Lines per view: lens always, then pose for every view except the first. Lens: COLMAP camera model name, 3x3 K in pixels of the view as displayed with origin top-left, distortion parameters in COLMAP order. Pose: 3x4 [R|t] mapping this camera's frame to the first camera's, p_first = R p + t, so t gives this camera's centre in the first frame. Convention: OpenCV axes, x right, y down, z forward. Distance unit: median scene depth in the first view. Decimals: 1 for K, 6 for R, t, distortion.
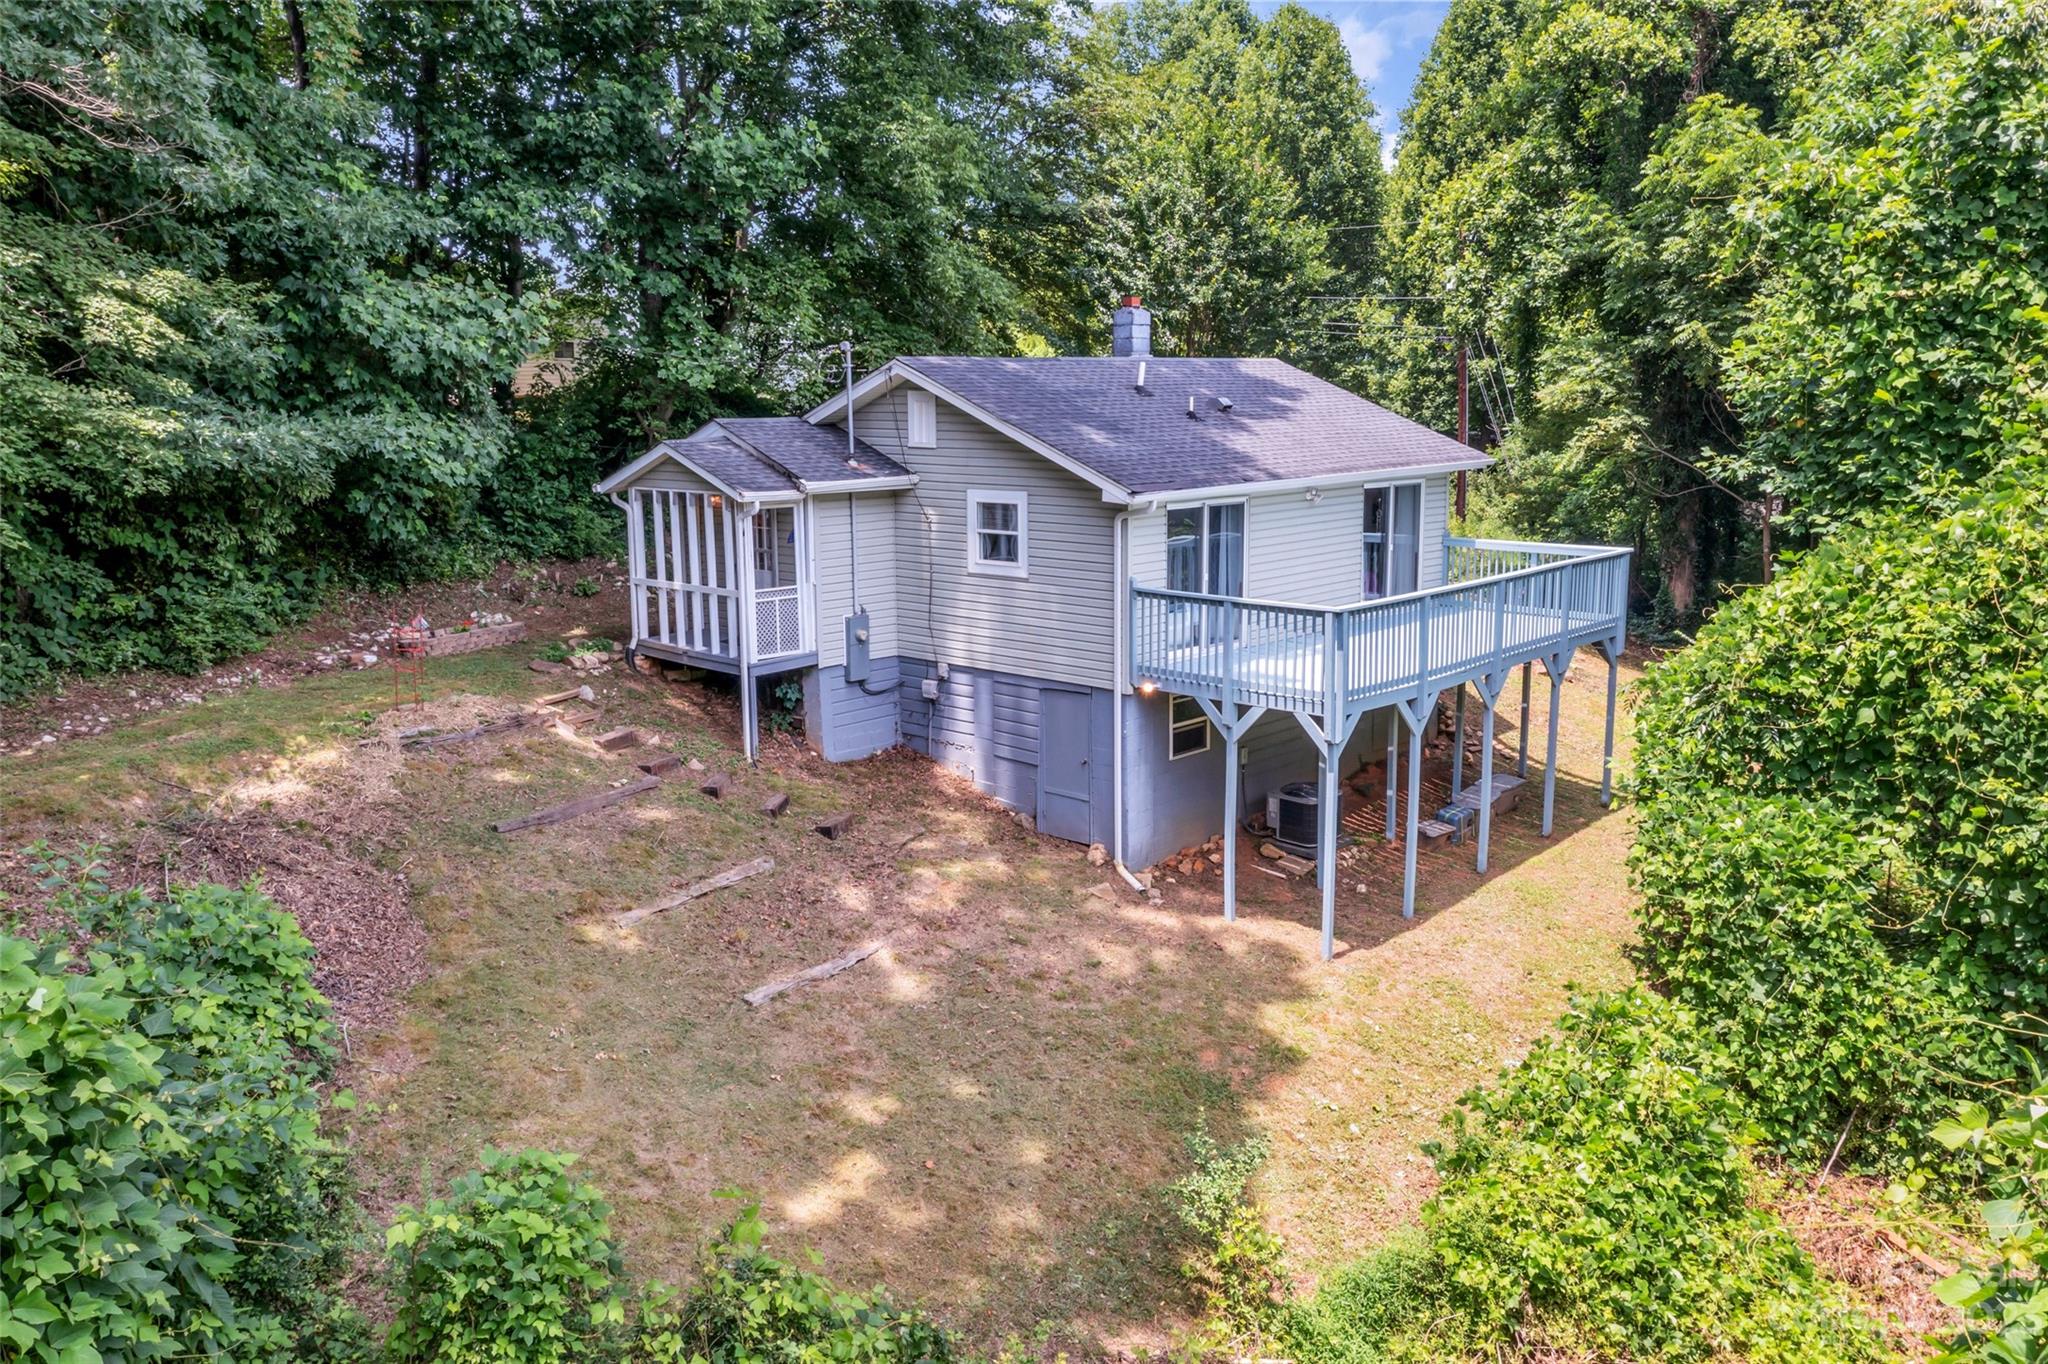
lens RADIAL K [[1556.7, 0, 1022.2], [0, 1556.7, 609.2], [0, 0, 1]] dist [-0.008498, -0.000752]
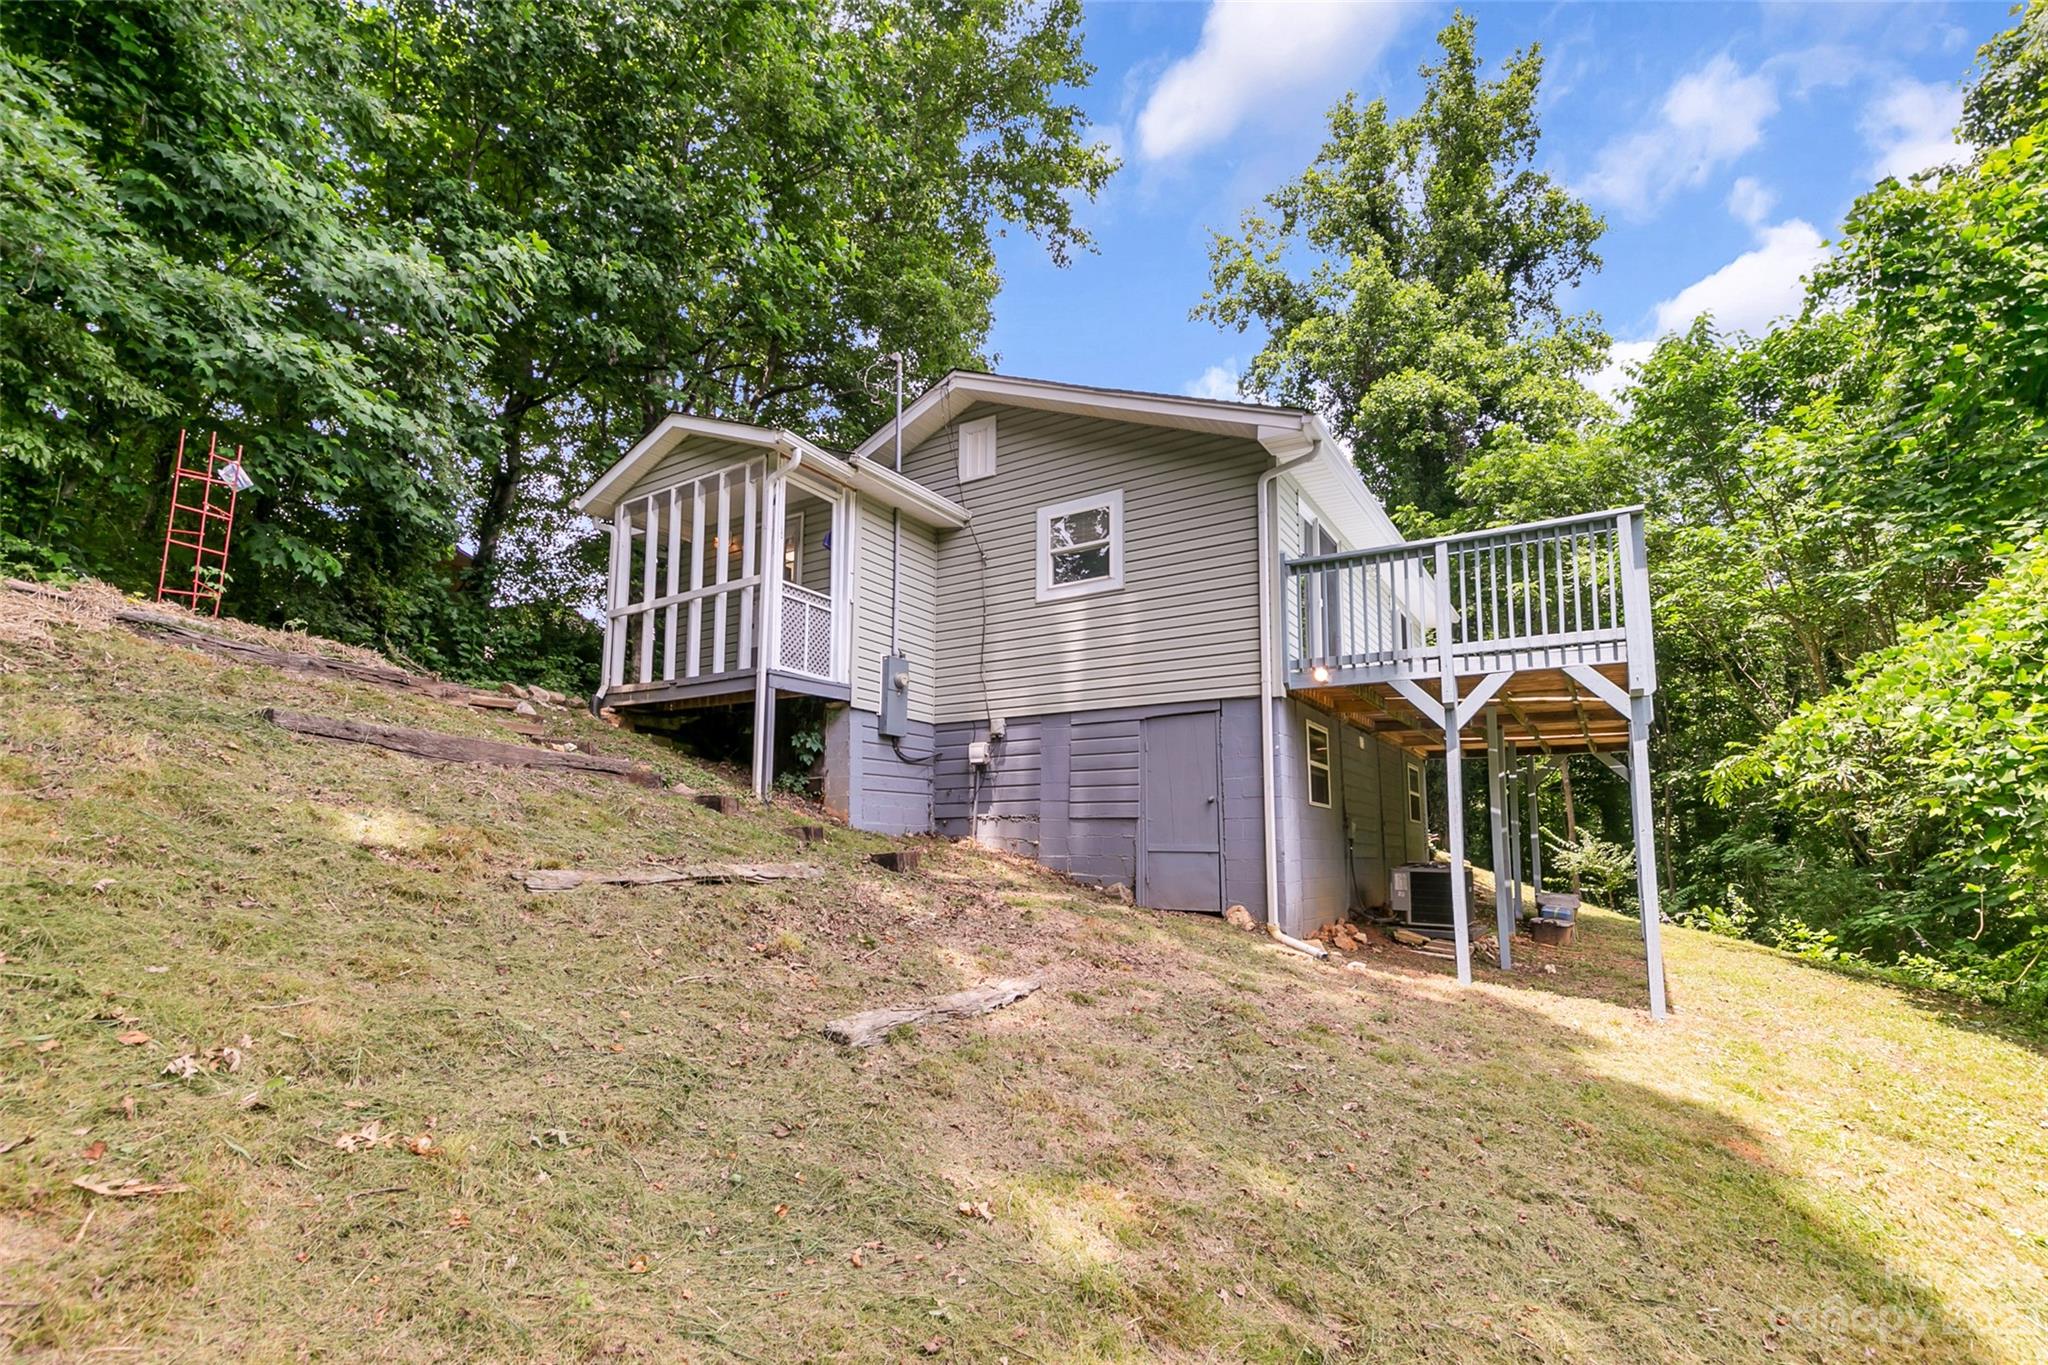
lens RADIAL K [[925.9, 0, 1029.2], [0, 925.9, 749.0], [0, 0, 1]] dist [0.000925, -0.000668]
pose [[0.982093, 0.036808, 0.184767, -0.128719], [0.009782, 0.969444, -0.245117, 0.176275], [-0.188143, 0.242535, 0.951724, 0.544378]]
